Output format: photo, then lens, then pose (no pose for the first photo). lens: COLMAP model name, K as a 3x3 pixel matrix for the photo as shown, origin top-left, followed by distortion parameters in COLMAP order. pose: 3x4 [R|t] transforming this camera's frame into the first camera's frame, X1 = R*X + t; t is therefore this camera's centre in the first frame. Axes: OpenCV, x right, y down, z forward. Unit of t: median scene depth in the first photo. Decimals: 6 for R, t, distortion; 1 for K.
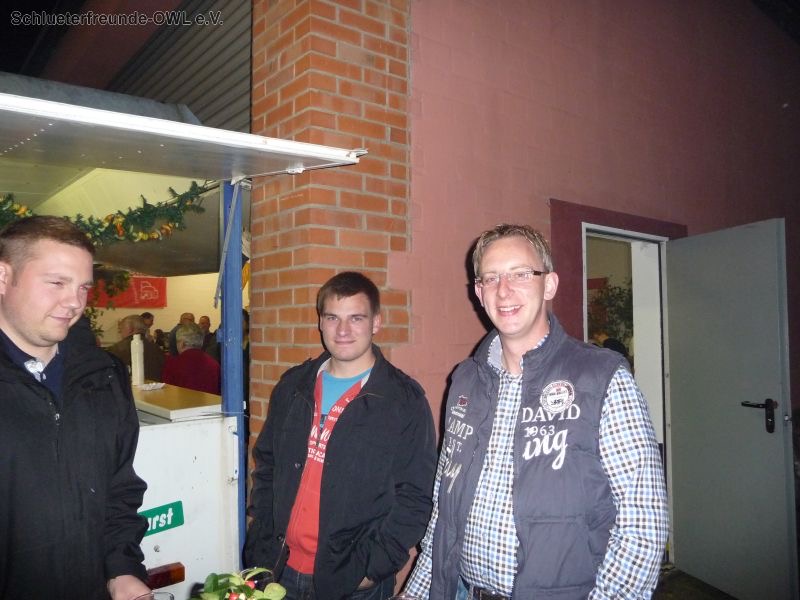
lens RADIAL K [[660.0, 0, 399.3], [0, 660.0, 290.4], [0, 0, 1]] dist [-0.010406, -0.015734]
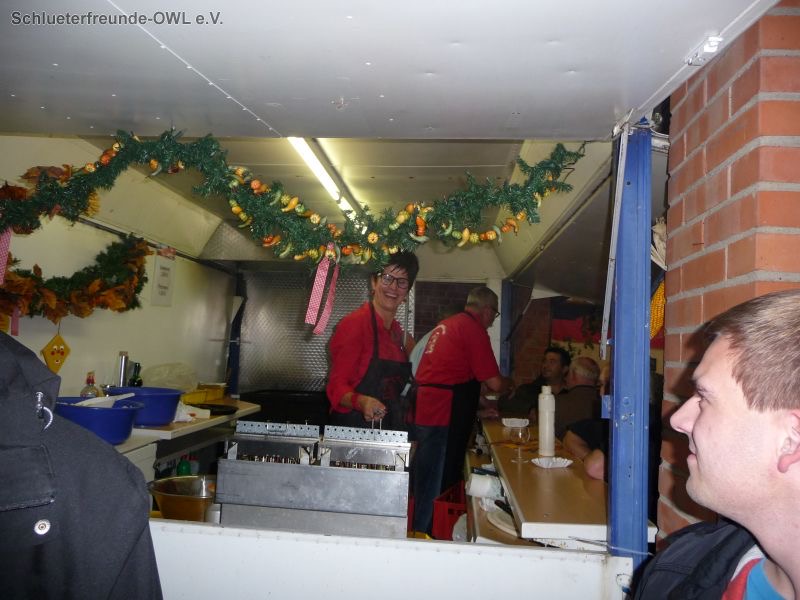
lens RADIAL K [[660.0, 0, 399.3], [0, 660.0, 290.4], [0, 0, 1]] dist [-0.010406, -0.015734]
pose [[0.723735, -0.009912, -0.690007, -0.007541], [-0.028238, 0.998634, -0.043964, -0.002482], [0.689500, 0.051303, 0.722466, 0.491222]]
